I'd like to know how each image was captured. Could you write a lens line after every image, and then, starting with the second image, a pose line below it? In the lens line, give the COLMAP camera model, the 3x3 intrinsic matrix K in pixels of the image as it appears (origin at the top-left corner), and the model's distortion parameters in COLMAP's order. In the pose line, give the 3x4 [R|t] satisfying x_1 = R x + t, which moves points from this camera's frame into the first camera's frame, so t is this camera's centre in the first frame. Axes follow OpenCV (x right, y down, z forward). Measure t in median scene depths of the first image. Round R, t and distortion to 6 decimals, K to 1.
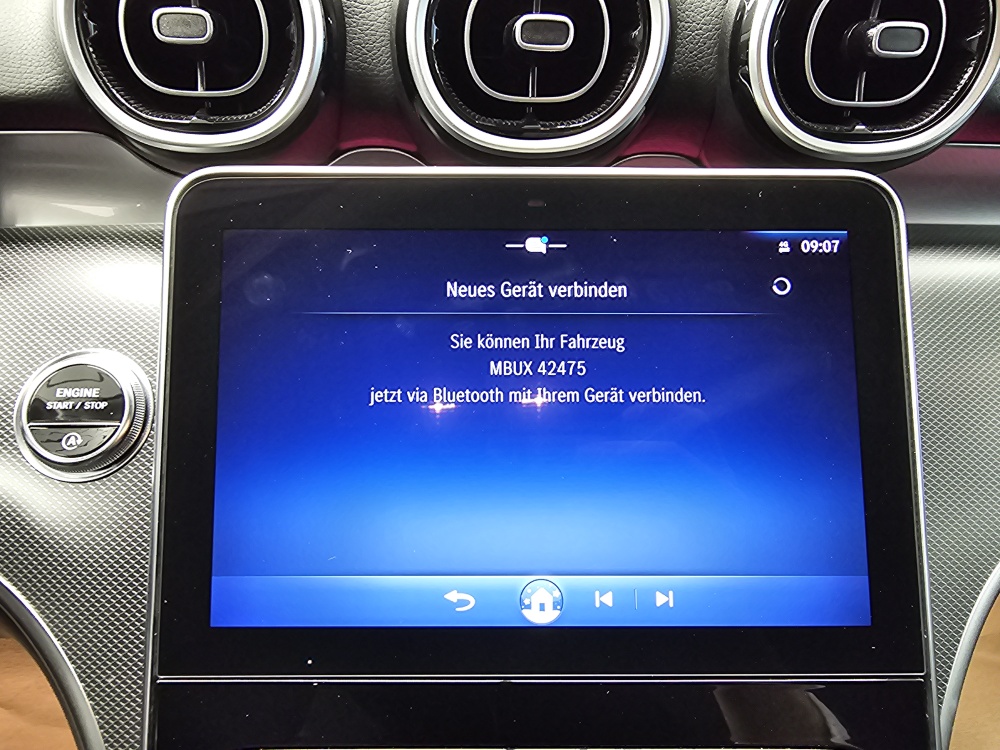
lens RADIAL K [[662.7, 0, 435.8], [0, 662.7, 382.9], [0, 0, 1]] dist [0.003974, -0.003587]
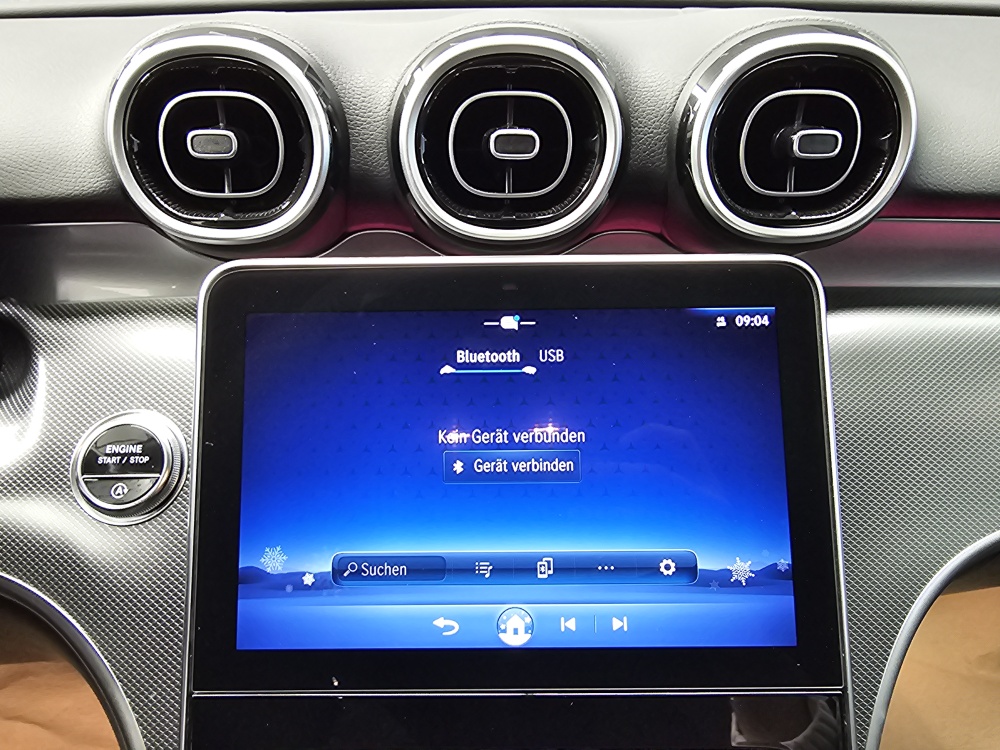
lens RADIAL K [[662.7, 0, 457.5], [0, 662.7, 388.4], [0, 0, 1]] dist [0.003974, -0.003587]
pose [[0.999823, -0.011054, -0.015228, 0.071664], [0.010752, 0.999747, -0.019772, -0.065343], [0.015443, 0.019605, 0.999689, -0.172053]]
